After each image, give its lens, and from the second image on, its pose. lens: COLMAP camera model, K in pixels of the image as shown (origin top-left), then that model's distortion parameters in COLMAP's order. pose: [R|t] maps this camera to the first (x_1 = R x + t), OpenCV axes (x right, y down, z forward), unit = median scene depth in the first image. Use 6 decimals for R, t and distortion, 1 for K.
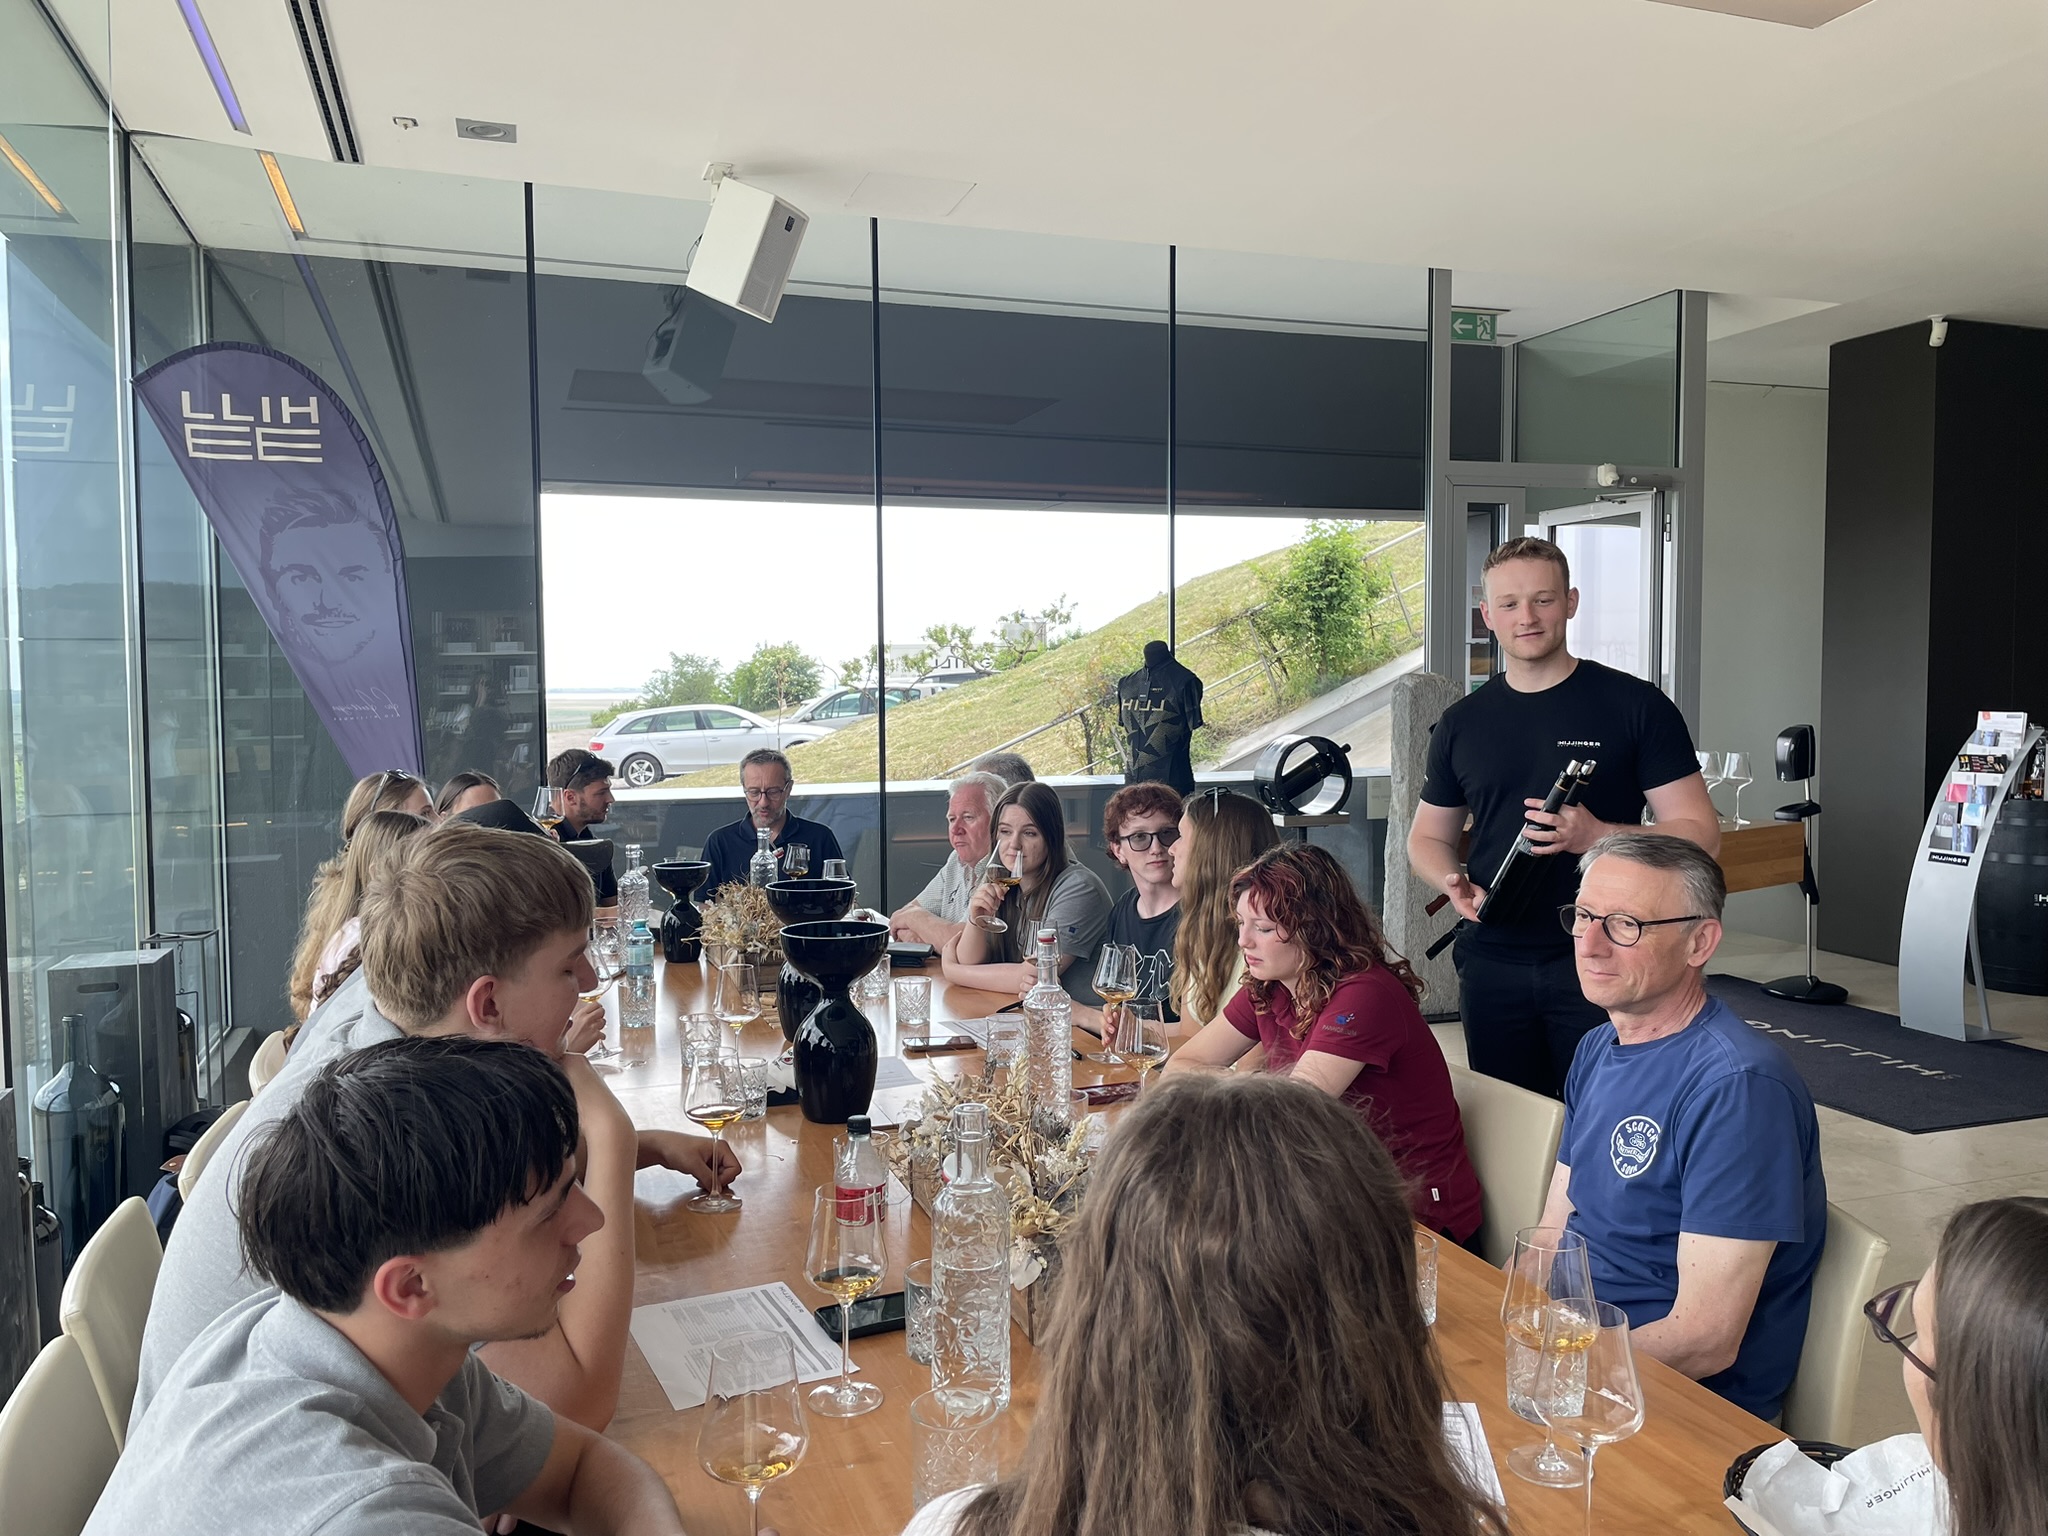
lens RADIAL K [[1541.7, 0, 1024.0], [0, 1541.7, 768.0], [0, 0, 1]] dist [0.139163, -0.193291]
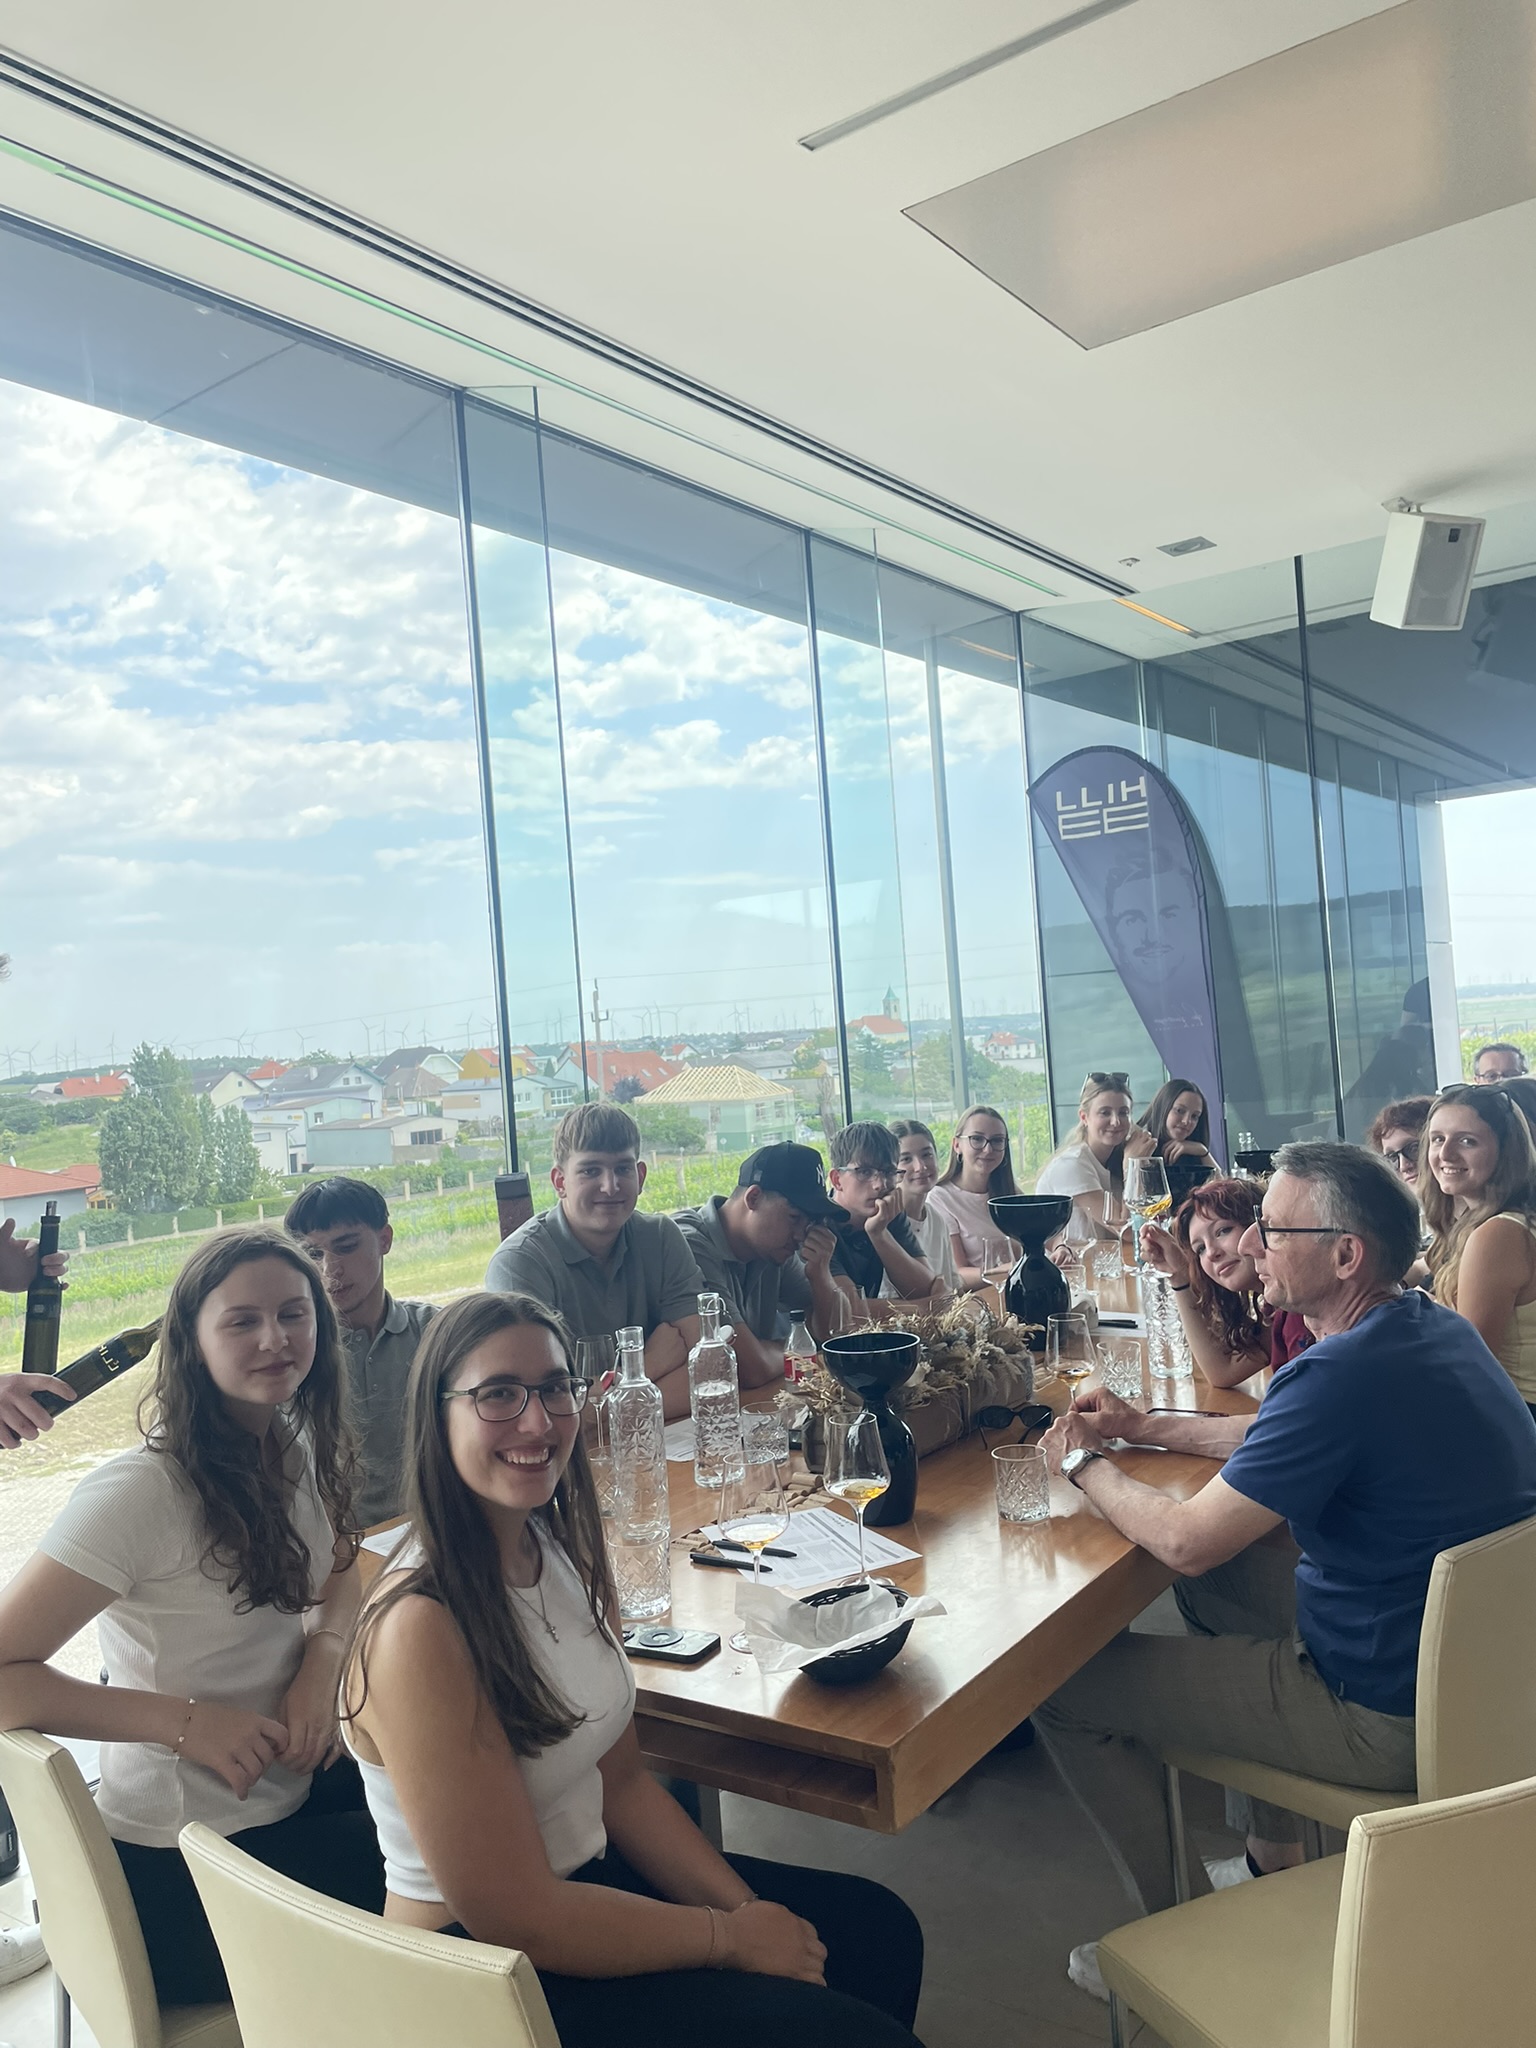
lens RADIAL K [[1541.7, 0, 768.0], [0, 1541.7, 1024.0], [0, 0, 1]] dist [0.139163, -0.193291]
pose [[0.565079, -0.036028, -0.824250, 0.411428], [0.022107, 0.999349, -0.028526, -0.007227], [0.824741, -0.002103, 0.565507, 0.042702]]
